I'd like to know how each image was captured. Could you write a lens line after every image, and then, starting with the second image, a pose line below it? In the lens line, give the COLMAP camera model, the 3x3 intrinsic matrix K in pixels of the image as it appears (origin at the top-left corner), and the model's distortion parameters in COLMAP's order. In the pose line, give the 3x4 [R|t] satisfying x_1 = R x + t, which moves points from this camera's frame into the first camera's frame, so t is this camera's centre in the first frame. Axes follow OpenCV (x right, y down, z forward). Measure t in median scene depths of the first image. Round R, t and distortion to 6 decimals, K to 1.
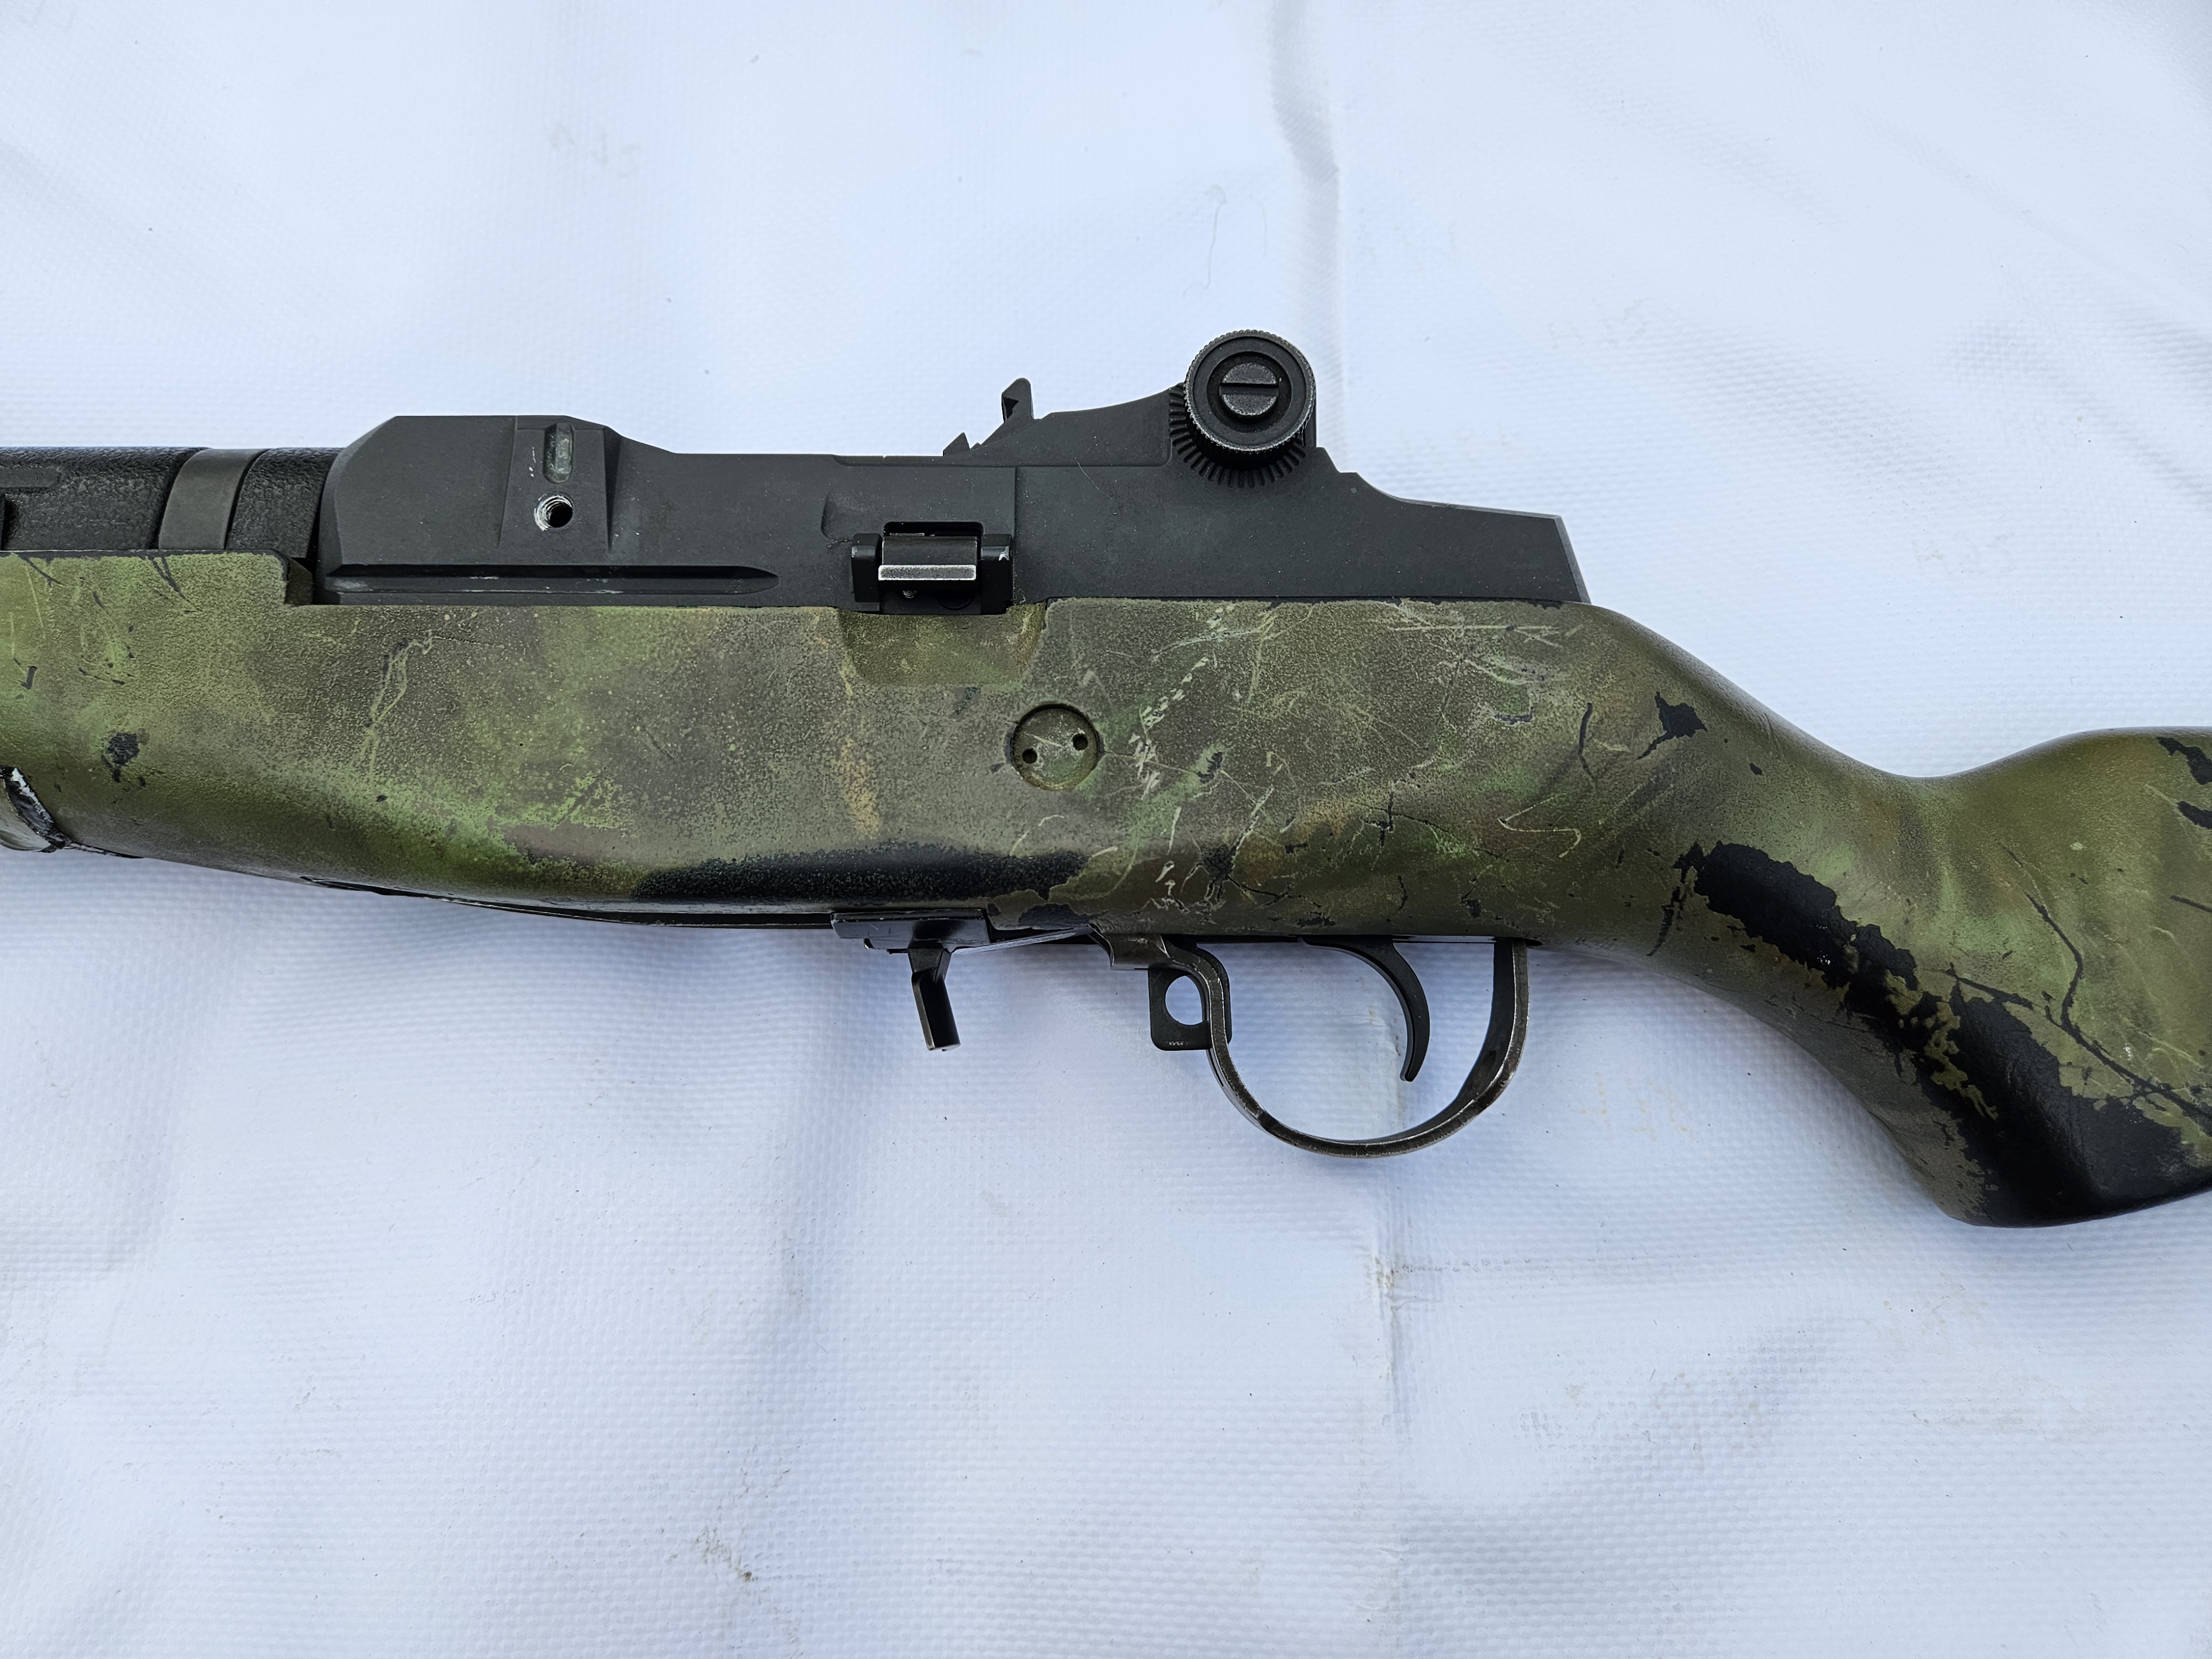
lens RADIAL K [[1495.3, 0, 1097.3], [0, 1495.3, 827.6], [0, 0, 1]] dist [0.017194, -0.028645]
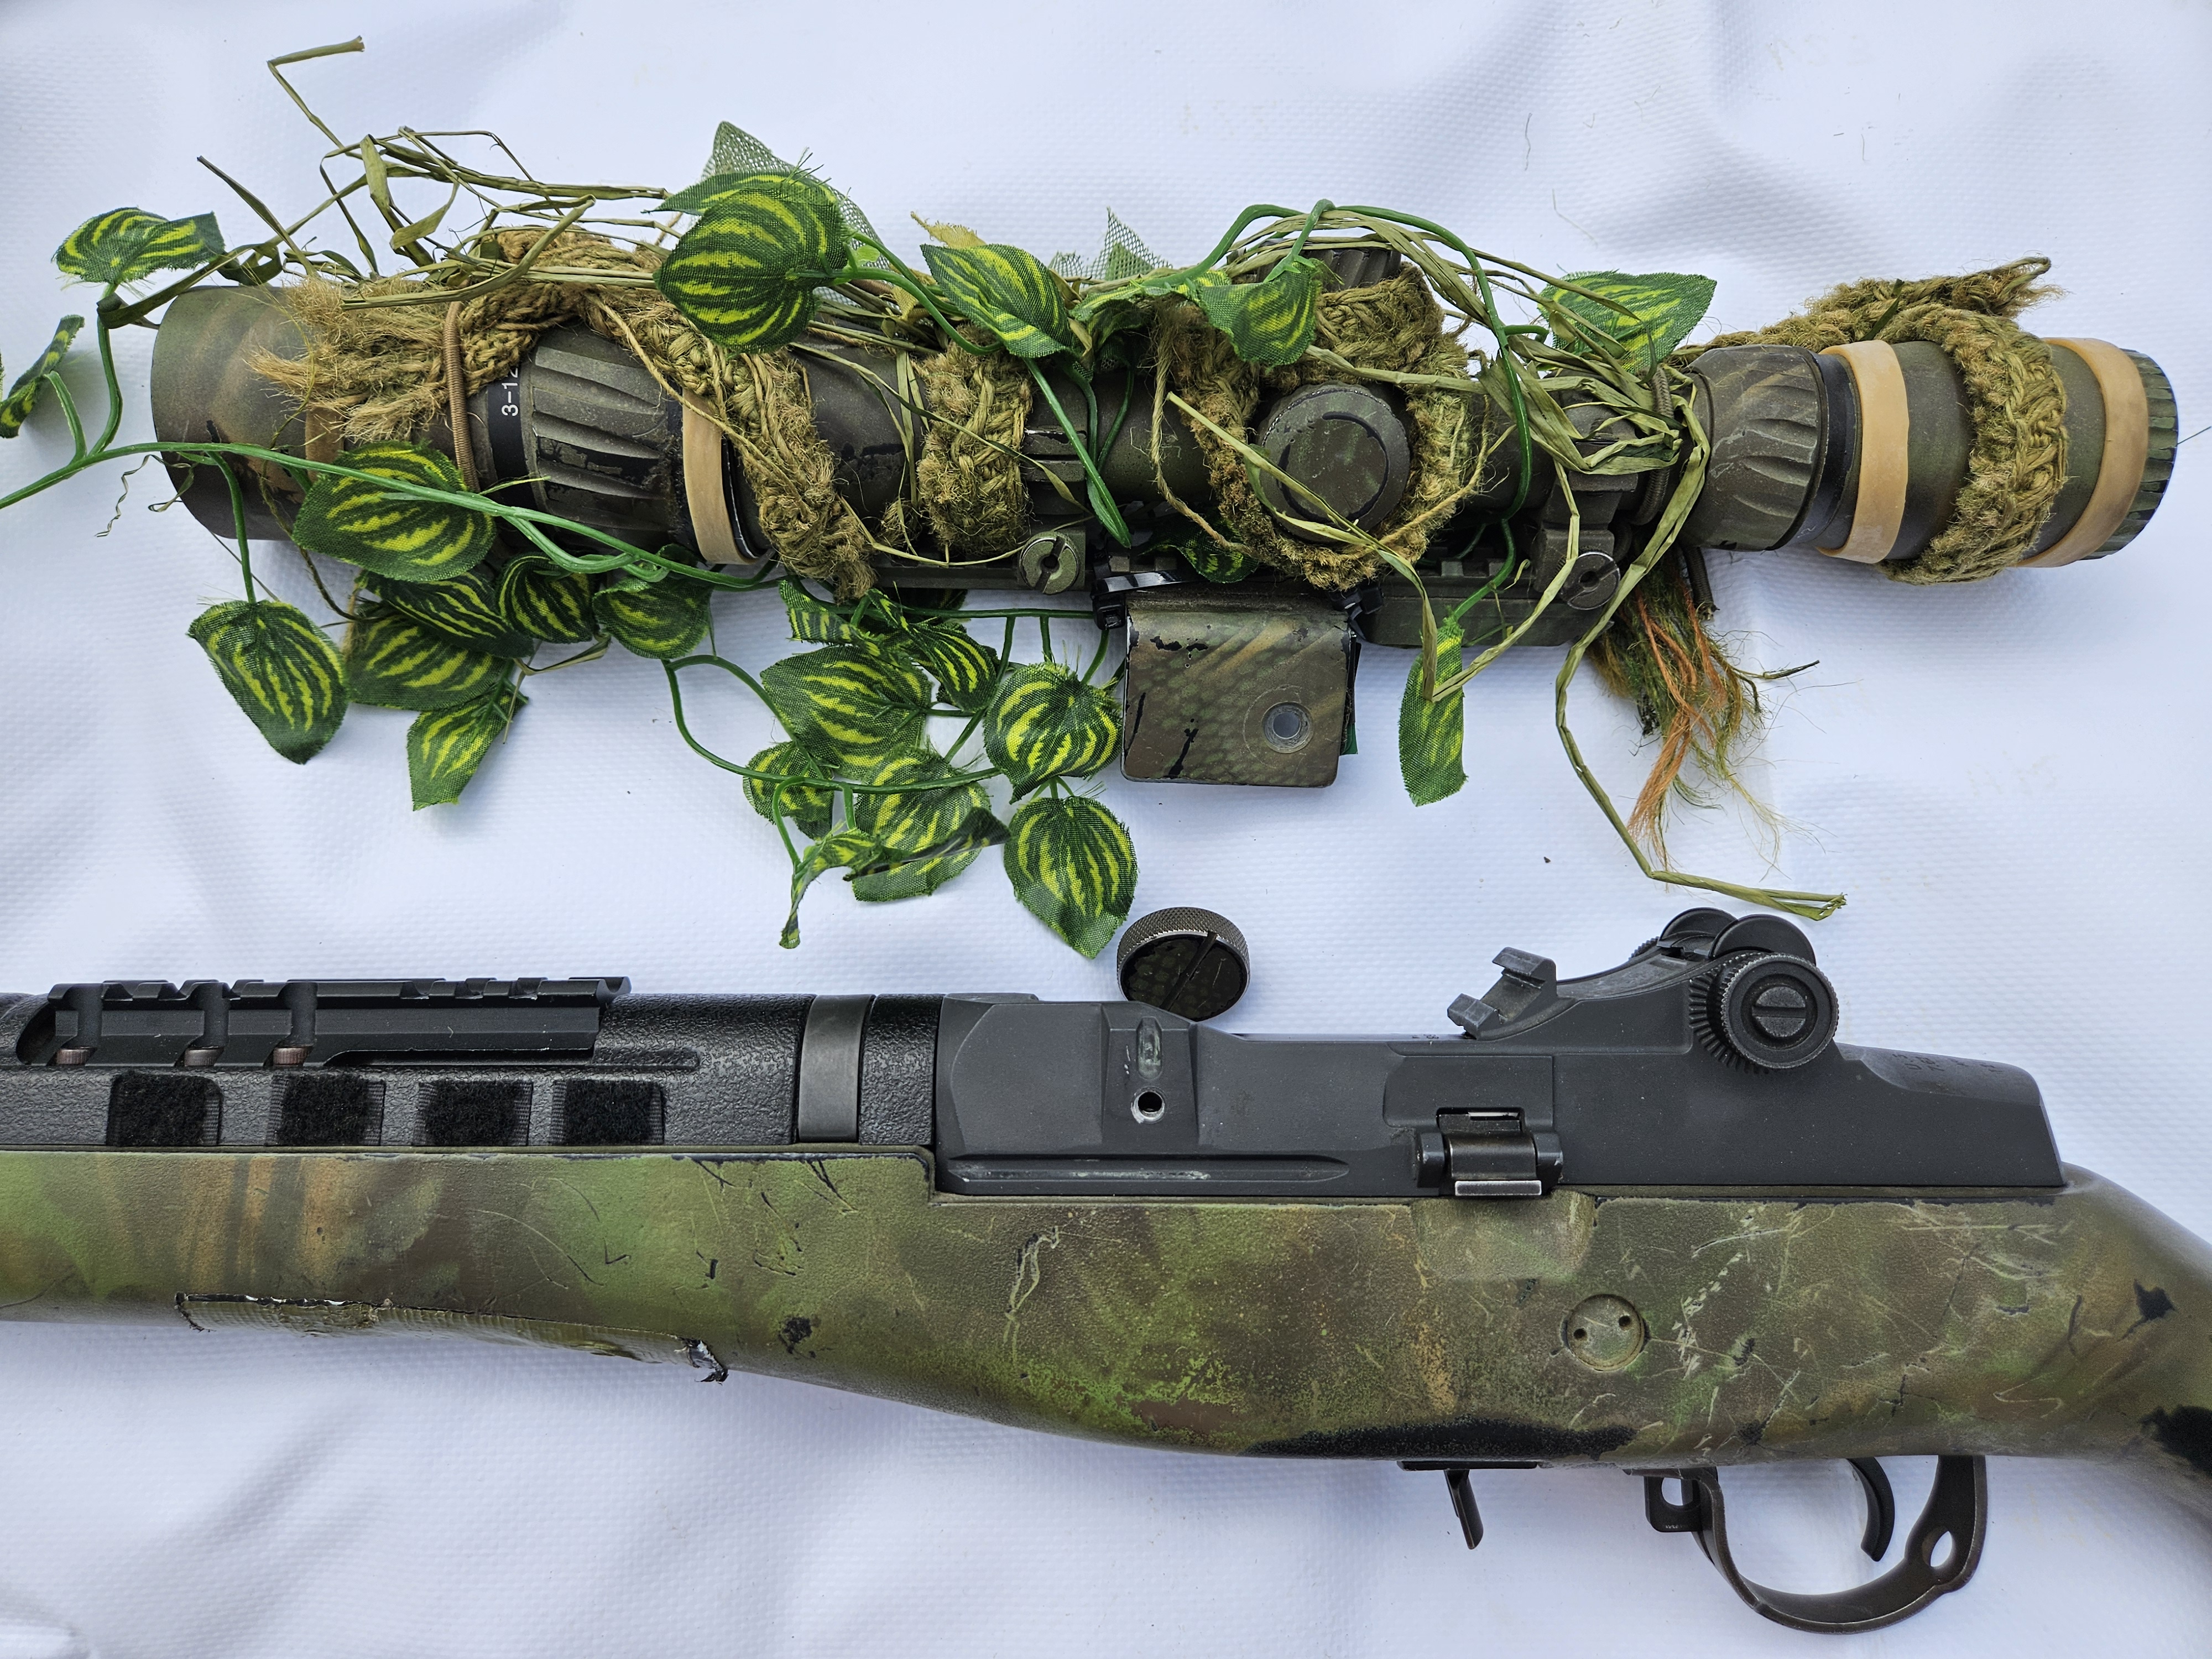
lens RADIAL K [[1495.3, 0, 1097.1], [0, 1495.3, 822.1], [0, 0, 1]] dist [0.017194, -0.028645]
pose [[0.999726, -0.004901, -0.022874, -0.389087], [0.007372, 0.993989, 0.109232, -0.569047], [0.022201, -0.109371, 0.993753, -0.106475]]
